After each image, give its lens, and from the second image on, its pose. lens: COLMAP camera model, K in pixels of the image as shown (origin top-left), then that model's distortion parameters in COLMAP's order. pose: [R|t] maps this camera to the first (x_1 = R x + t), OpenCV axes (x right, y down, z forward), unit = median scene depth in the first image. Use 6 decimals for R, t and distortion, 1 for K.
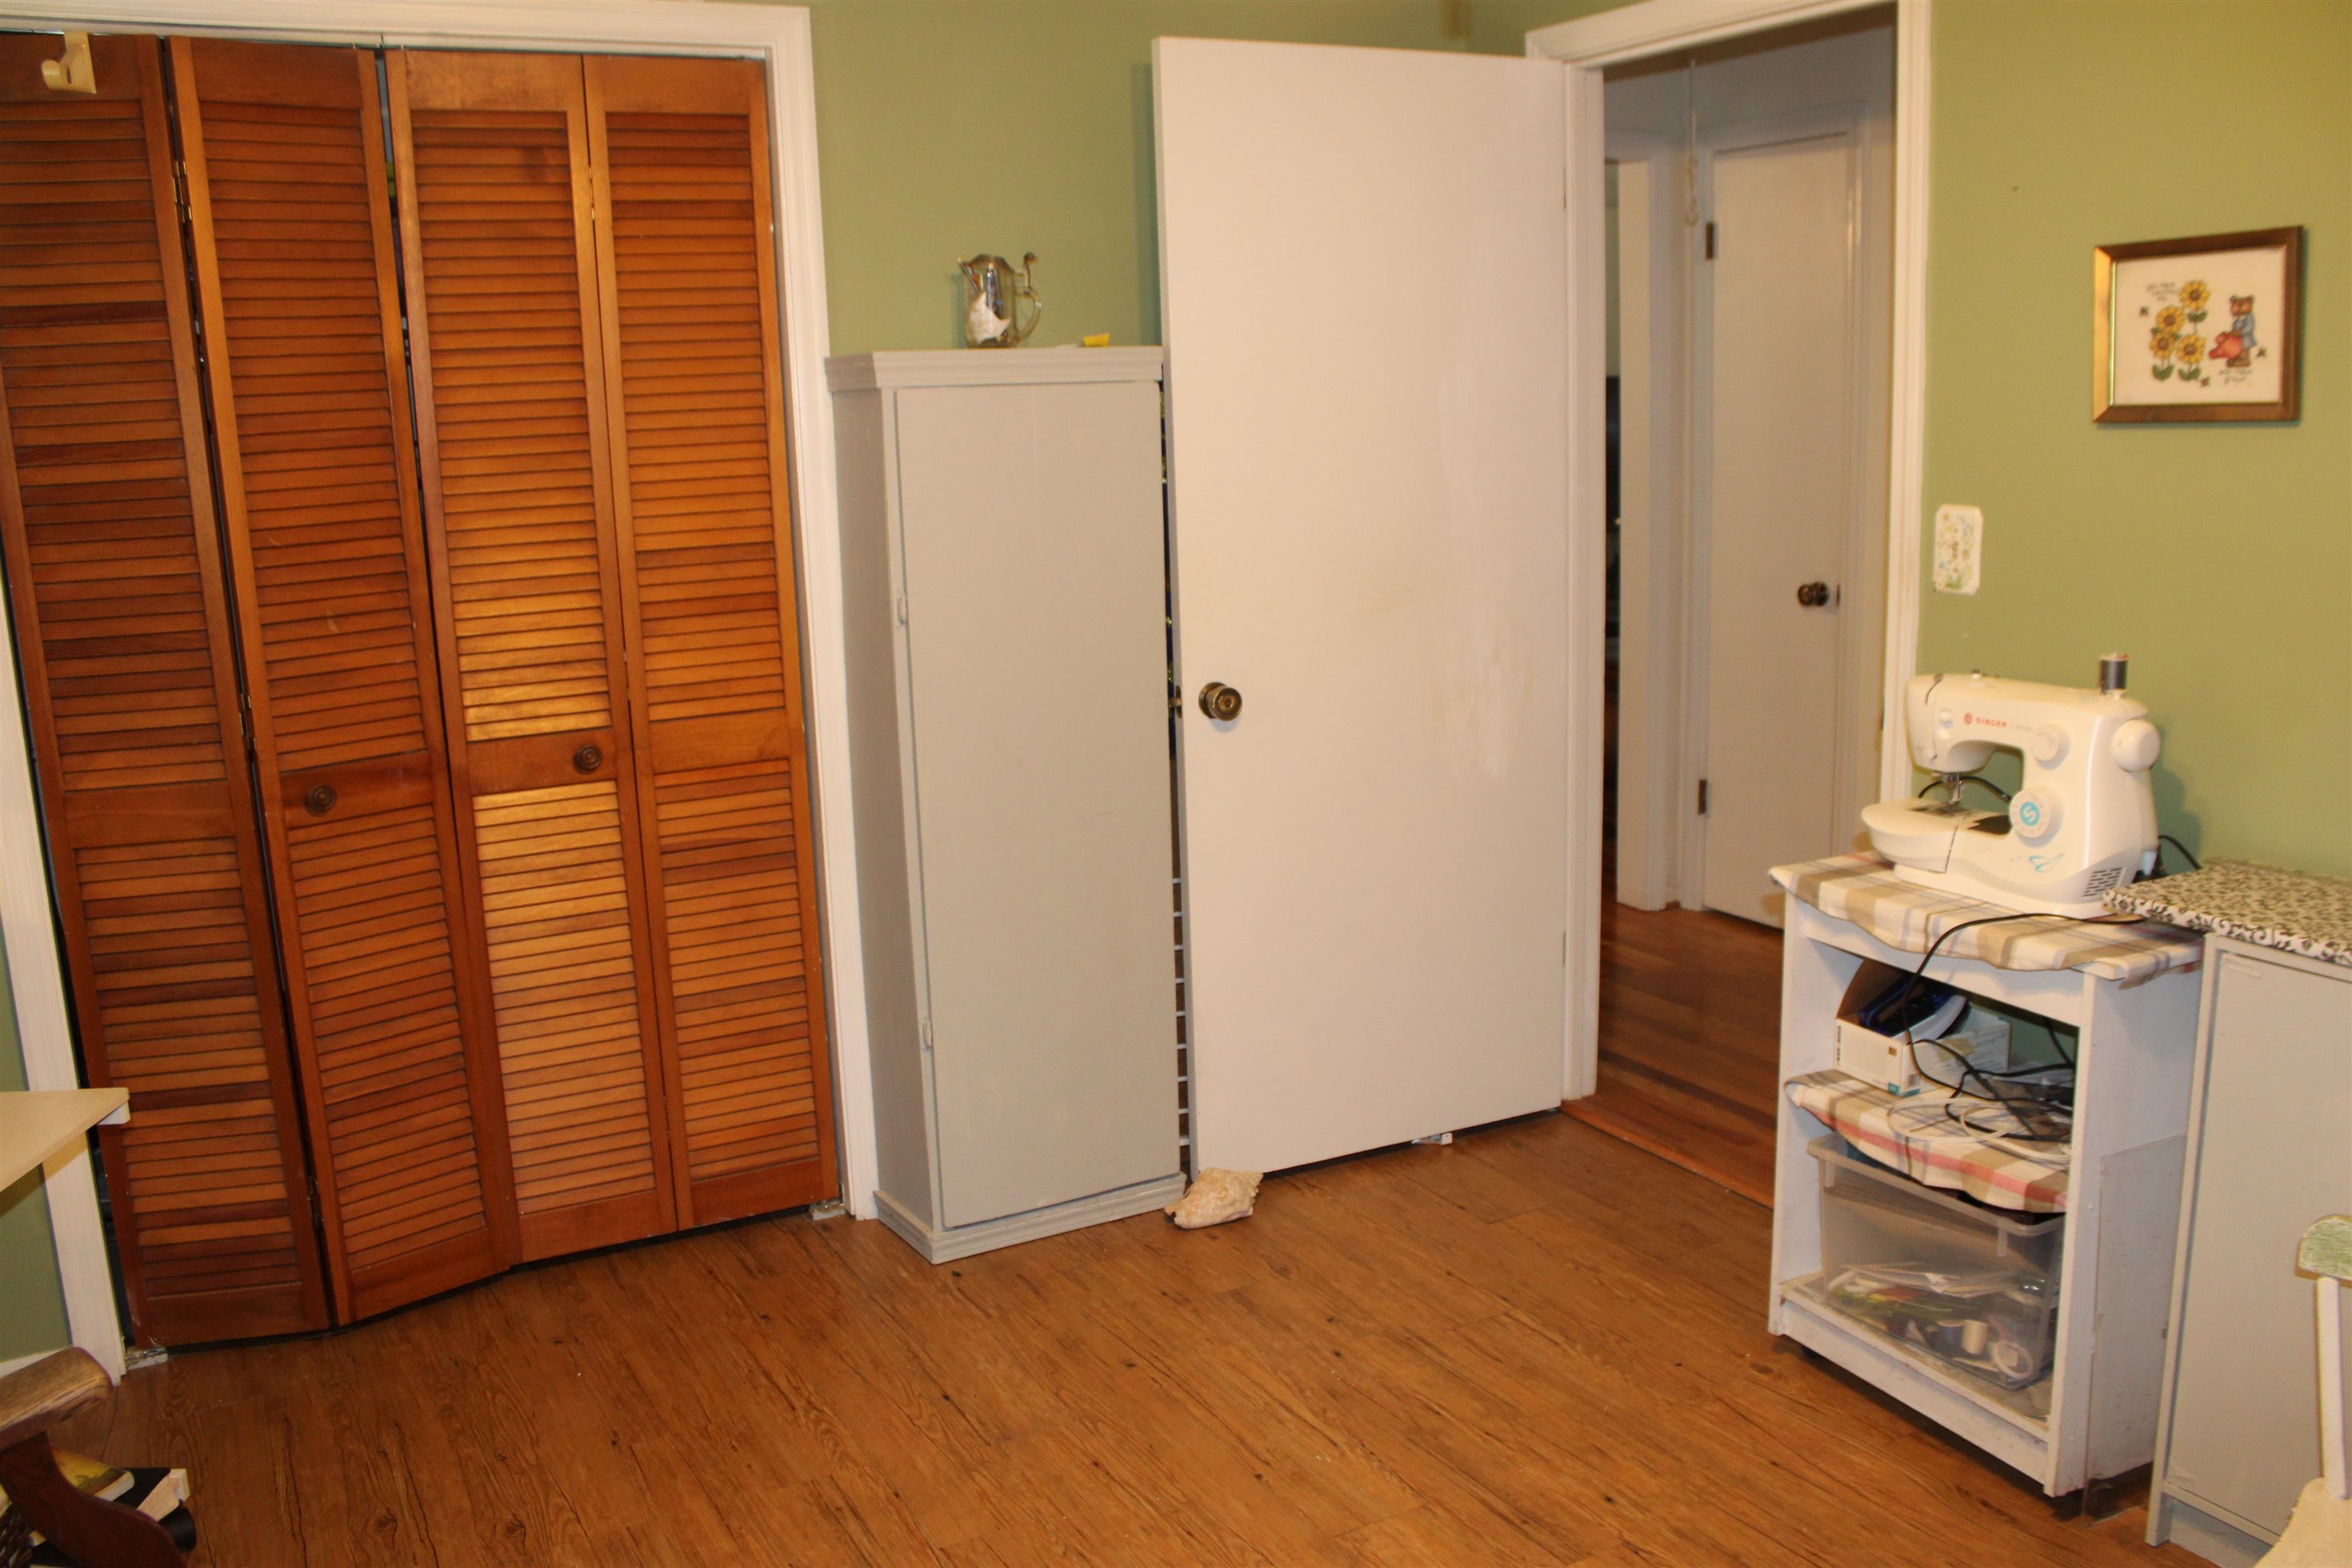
lens RADIAL K [[1956.1, 0, 1176.0], [0, 1956.1, 784.0], [0, 0, 1]] dist [-0.171318, 0.159147]
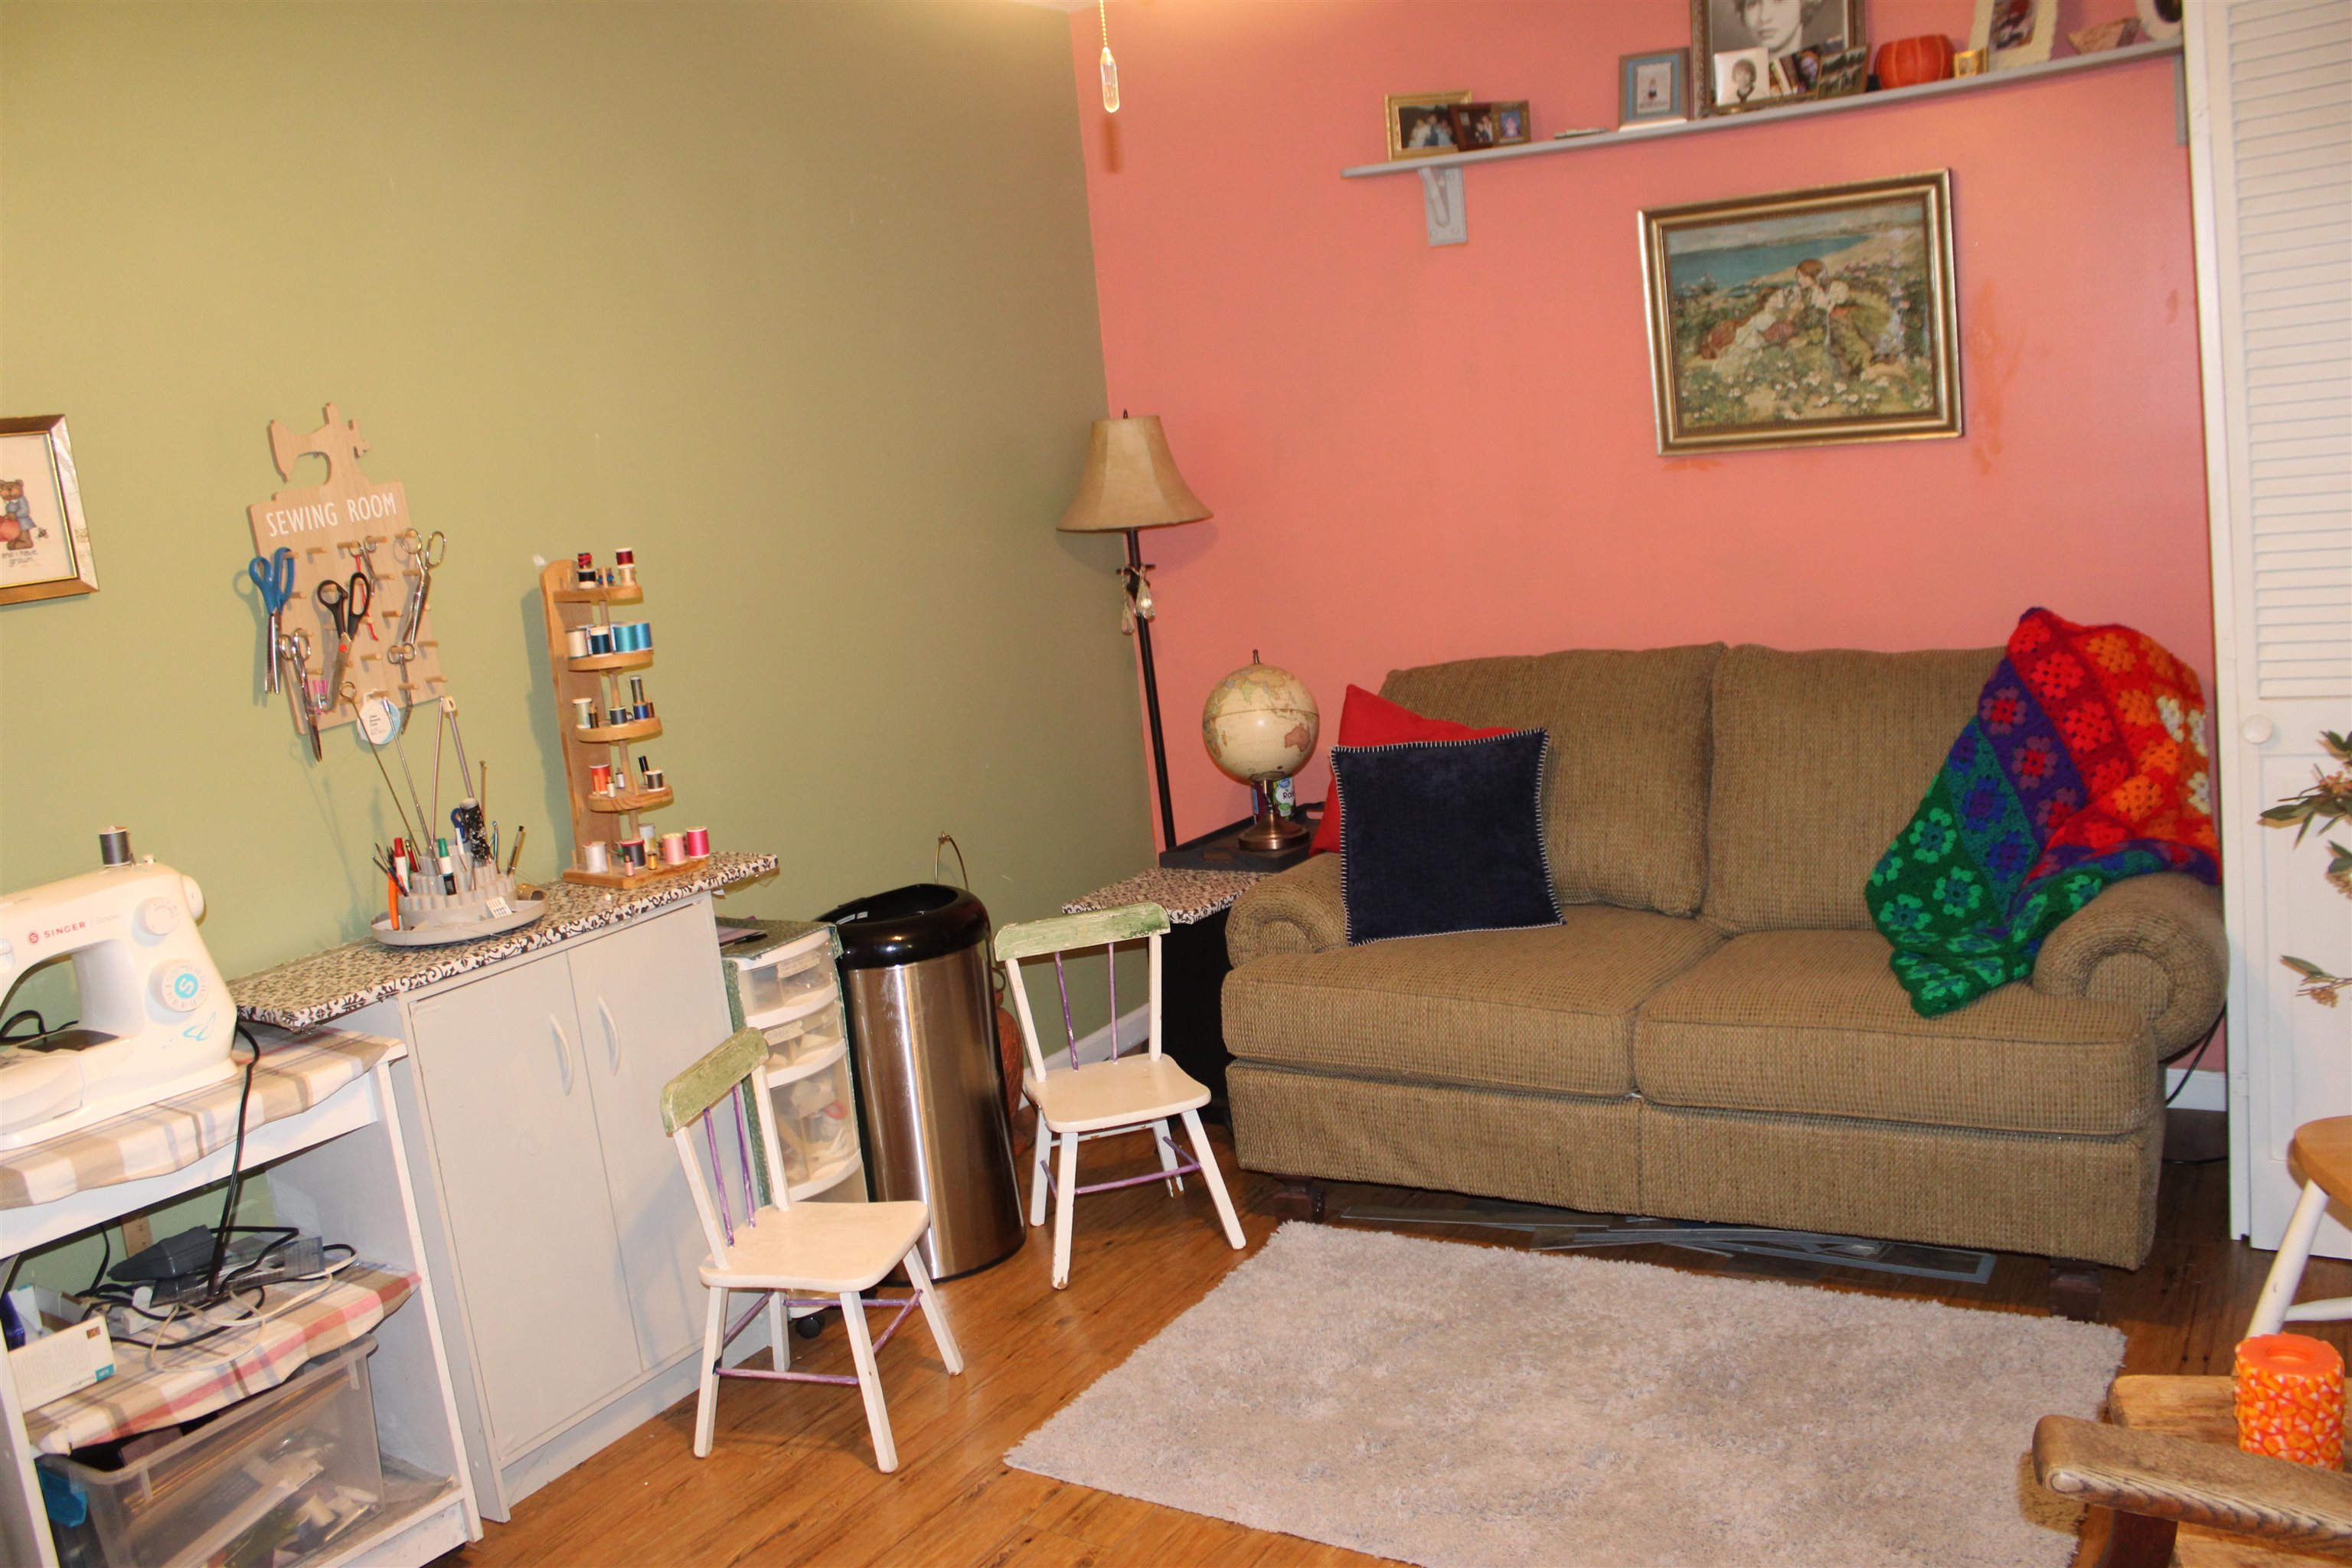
lens RADIAL K [[1956.1, 0, 1176.0], [0, 1956.1, 784.0], [0, 0, 1]] dist [-0.171318, 0.159147]
pose [[-0.487471, -0.070157, 0.870316, -0.628845], [0.278667, 0.932137, 0.231224, -0.161827], [-0.827476, 0.355244, -0.434839, 0.958598]]
